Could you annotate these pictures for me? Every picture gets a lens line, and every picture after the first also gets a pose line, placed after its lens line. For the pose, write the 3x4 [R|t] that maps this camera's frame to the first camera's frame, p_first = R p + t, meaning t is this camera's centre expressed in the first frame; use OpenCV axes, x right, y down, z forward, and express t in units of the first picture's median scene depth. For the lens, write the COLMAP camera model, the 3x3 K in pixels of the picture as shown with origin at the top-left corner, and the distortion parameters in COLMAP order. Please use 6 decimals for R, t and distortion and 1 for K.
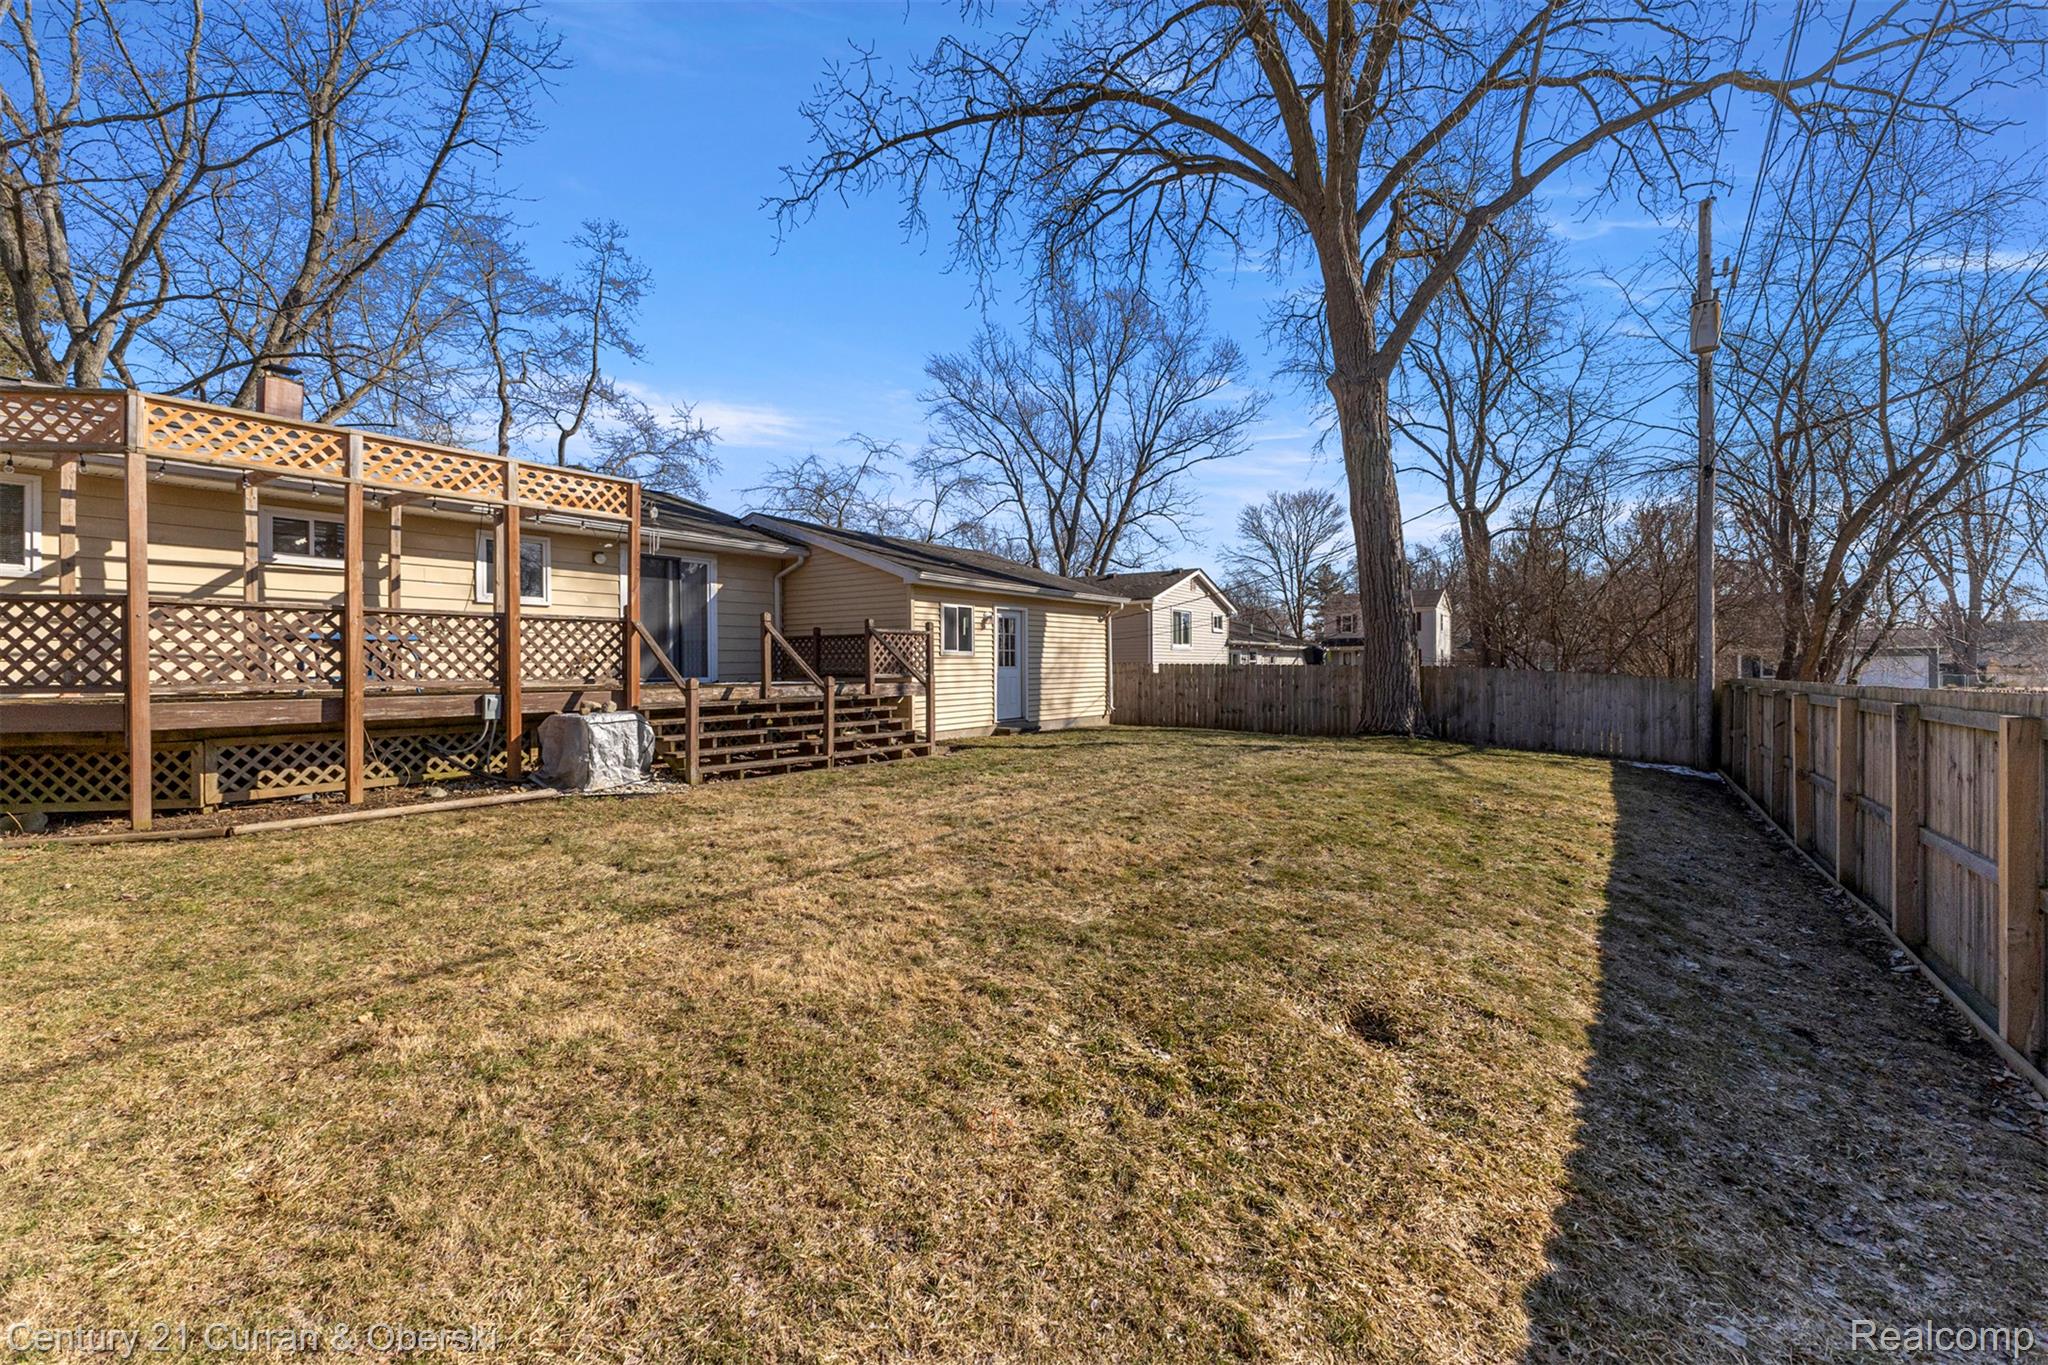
lens RADIAL K [[858.7, 0, 1024.0], [0, 858.7, 682.5], [0, 0, 1]] dist [0.000194, 0.000017]
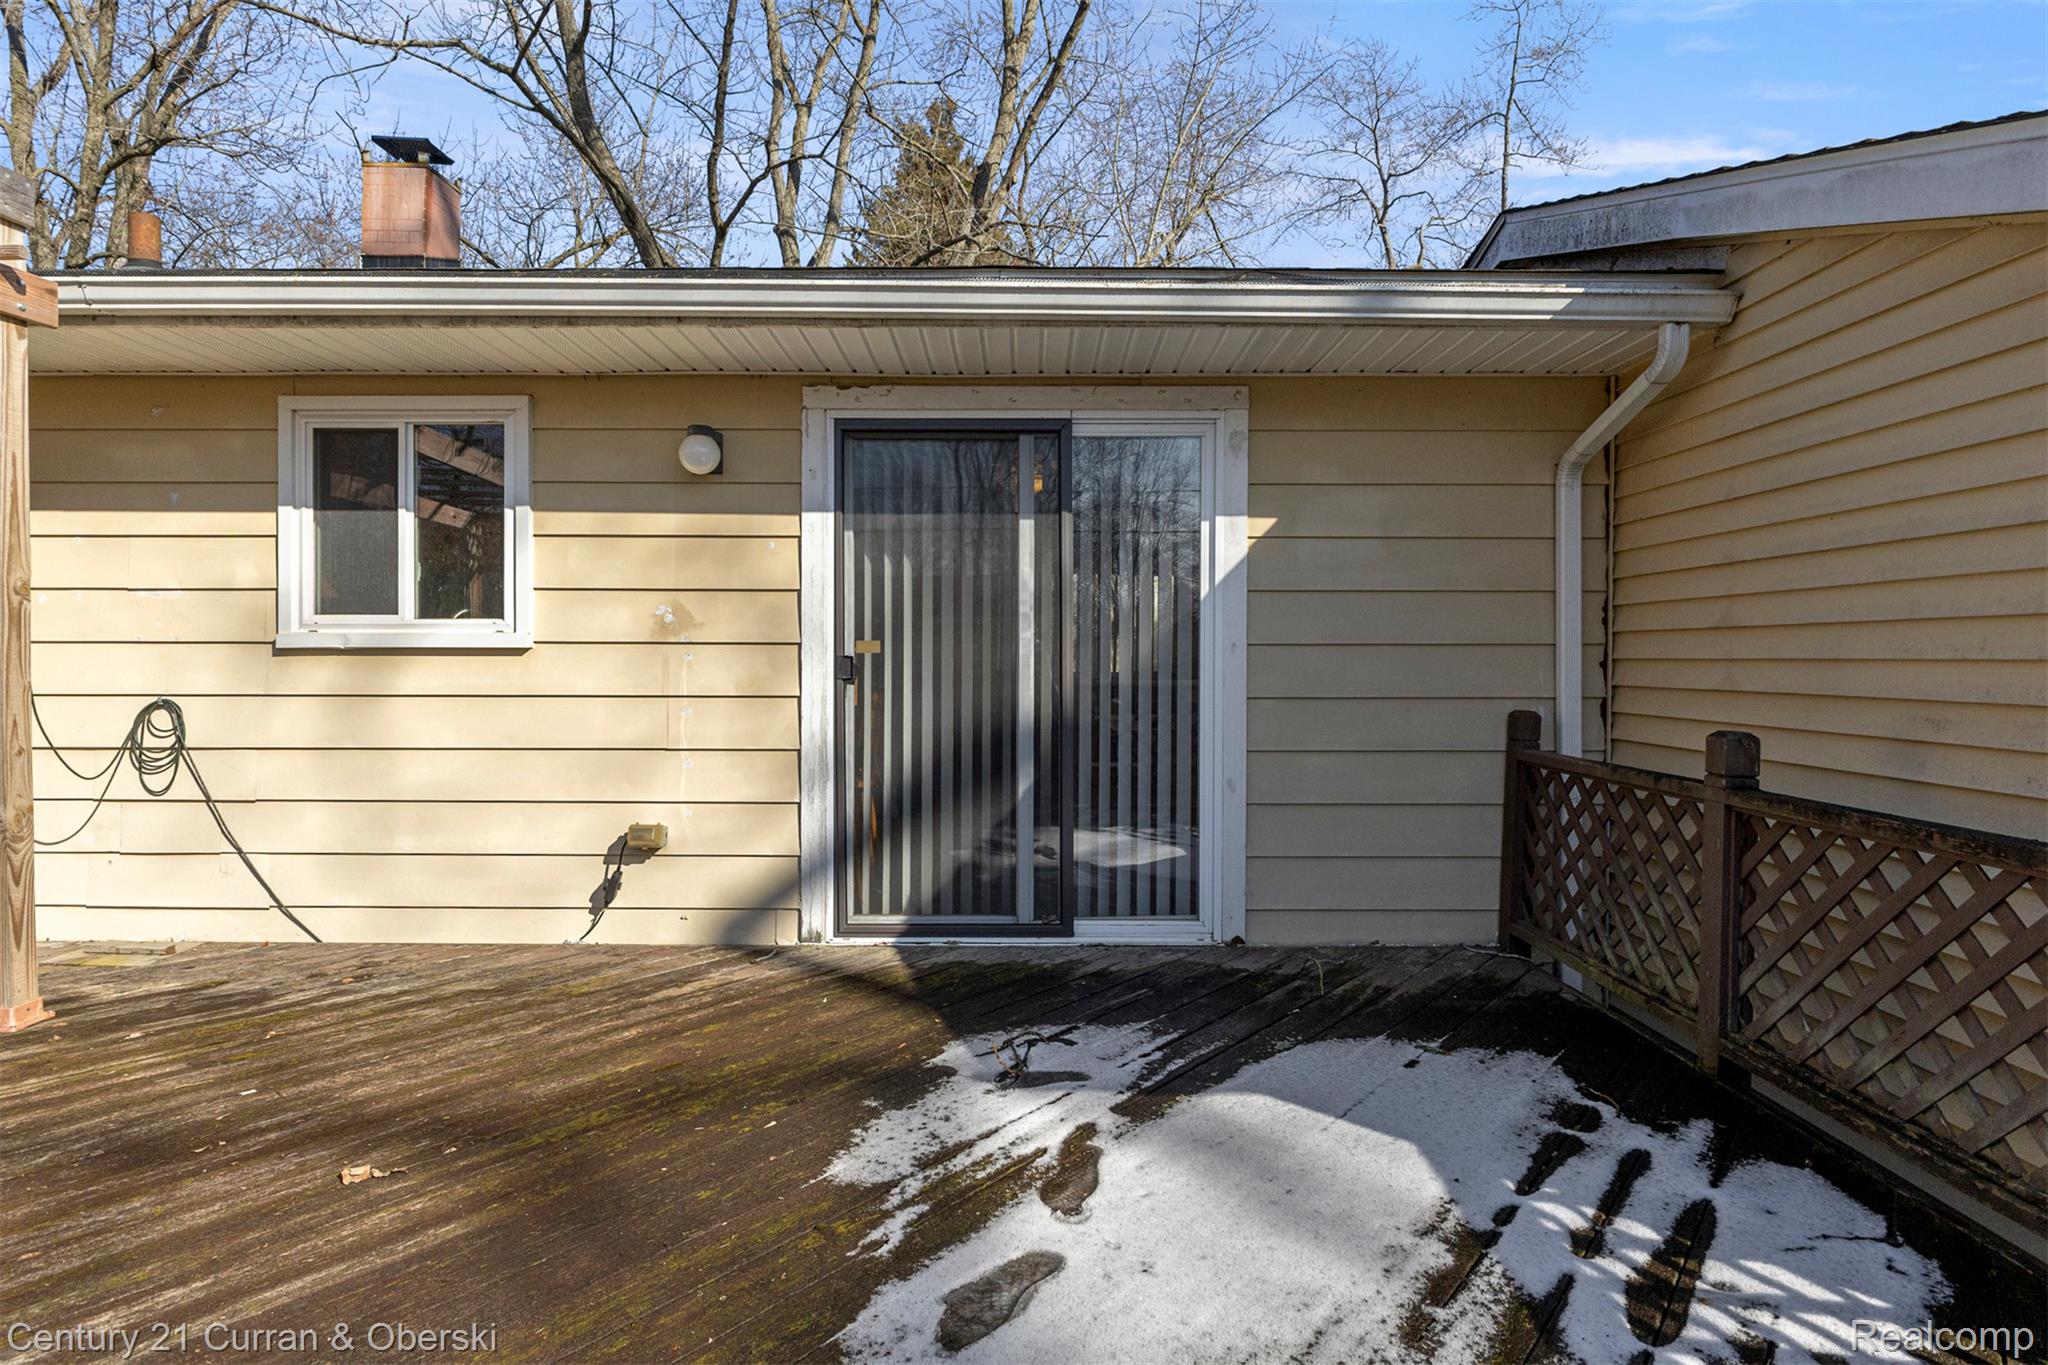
lens RADIAL K [[1097.8, 0, 1024.0], [0, 1097.8, 682.5], [0, 0, 1]] dist [-0.000920, -0.000257]
pose [[0.582734, 0.020586, -0.812402, -0.159881], [-0.018123, 0.999760, 0.012334, -0.076576], [0.812461, 0.007535, 0.582967, 0.819199]]
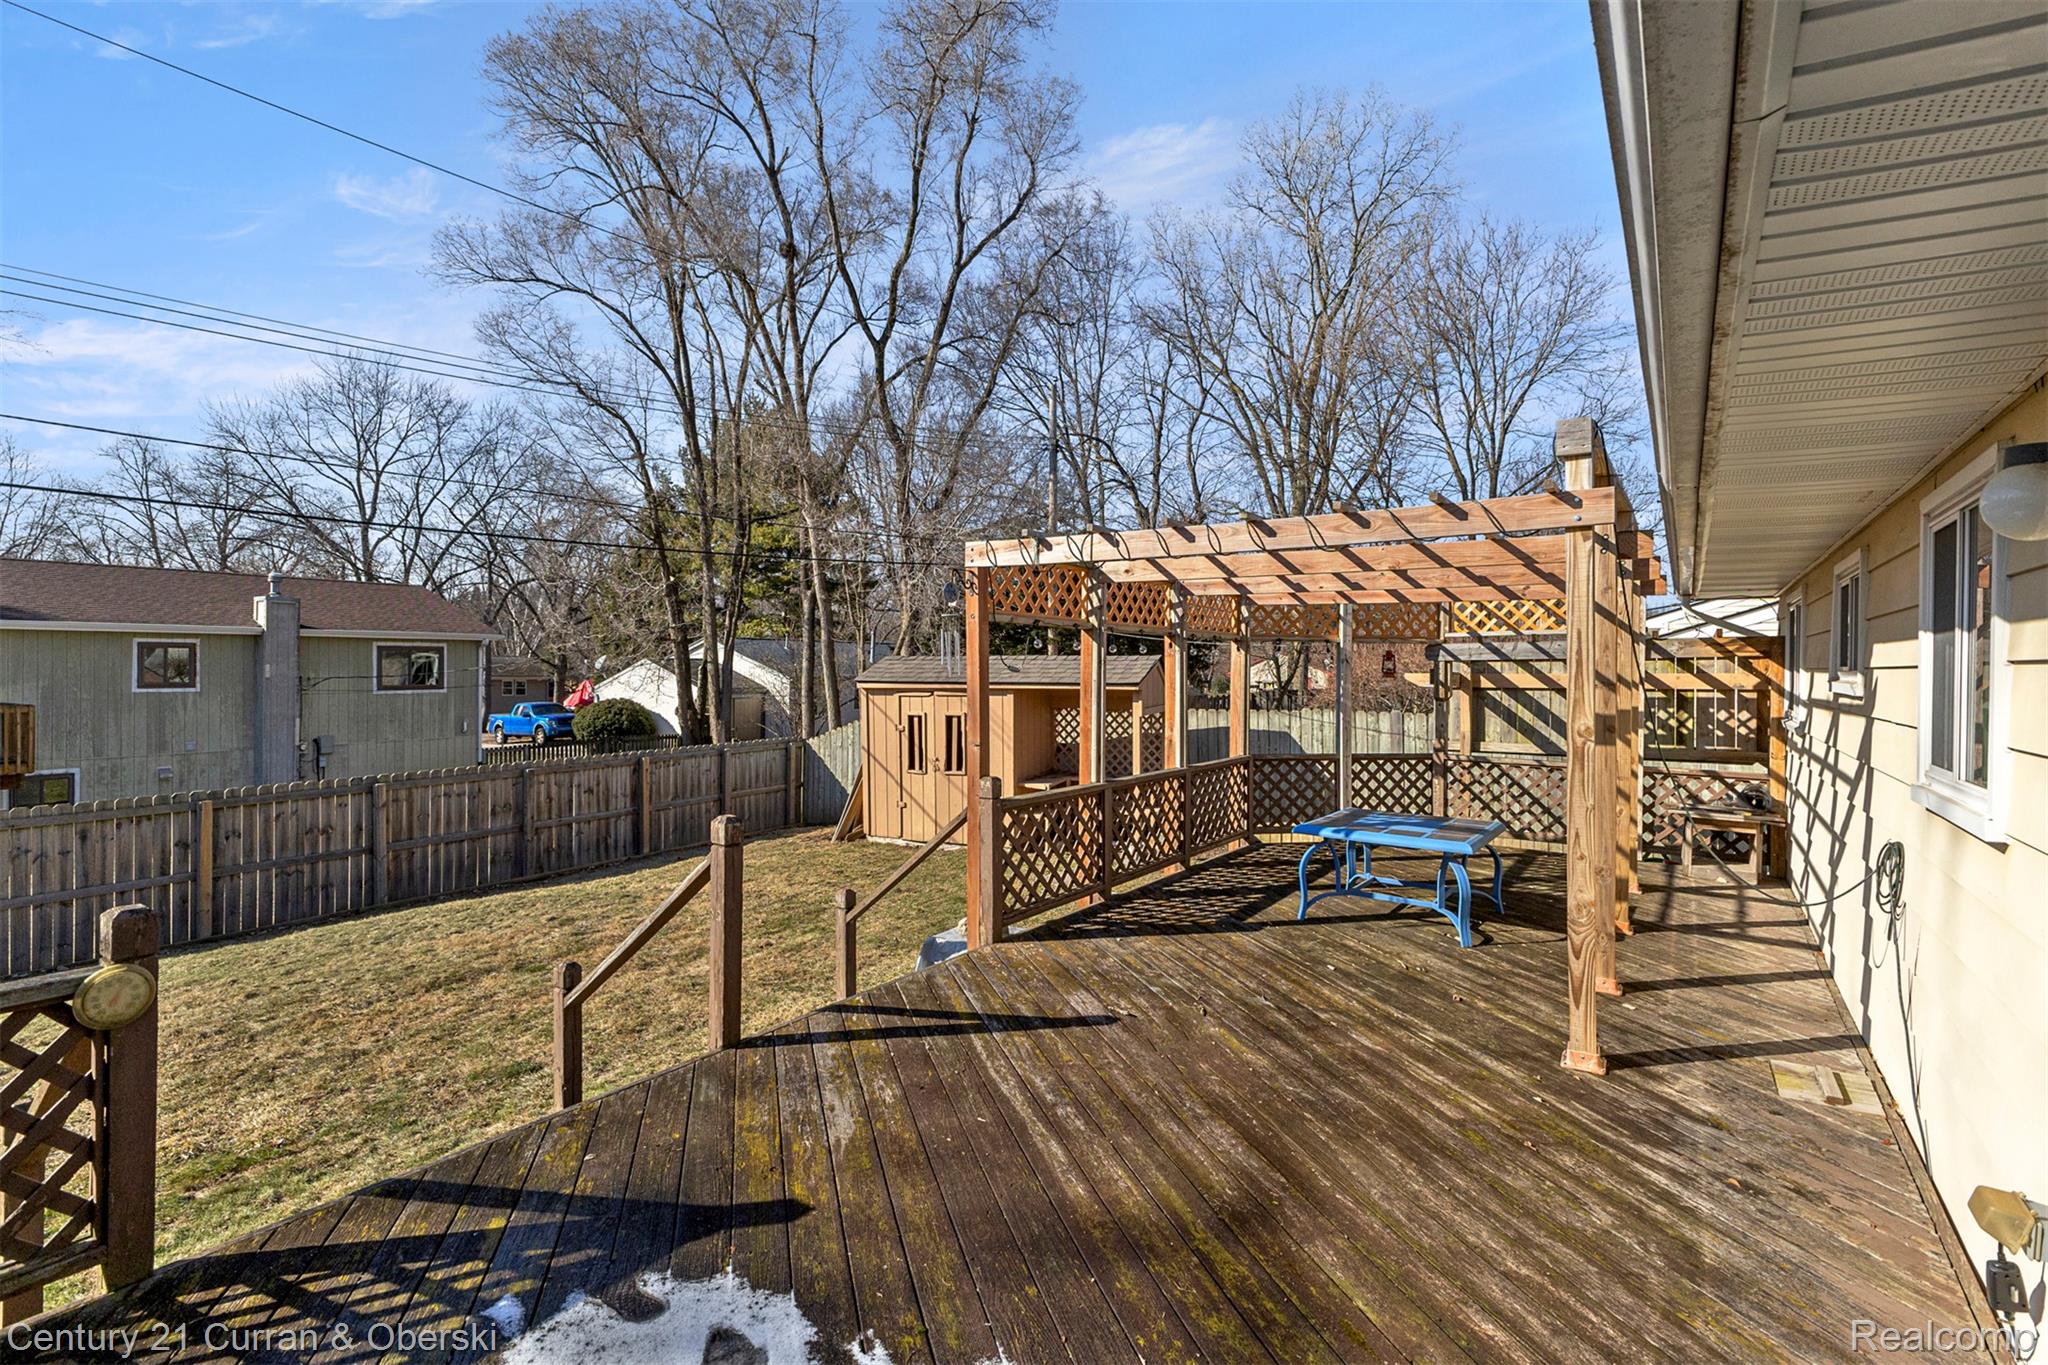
lens RADIAL K [[970.7, 0, 1024.0], [0, 970.7, 682.5], [0, 0, 1]] dist [0.000323, 0.000095]
pose [[-0.999896, -0.008211, -0.011878, -0.319118], [-0.008603, 0.999406, 0.033372, -0.111931], [0.011596, 0.033471, -0.999372, 1.051466]]
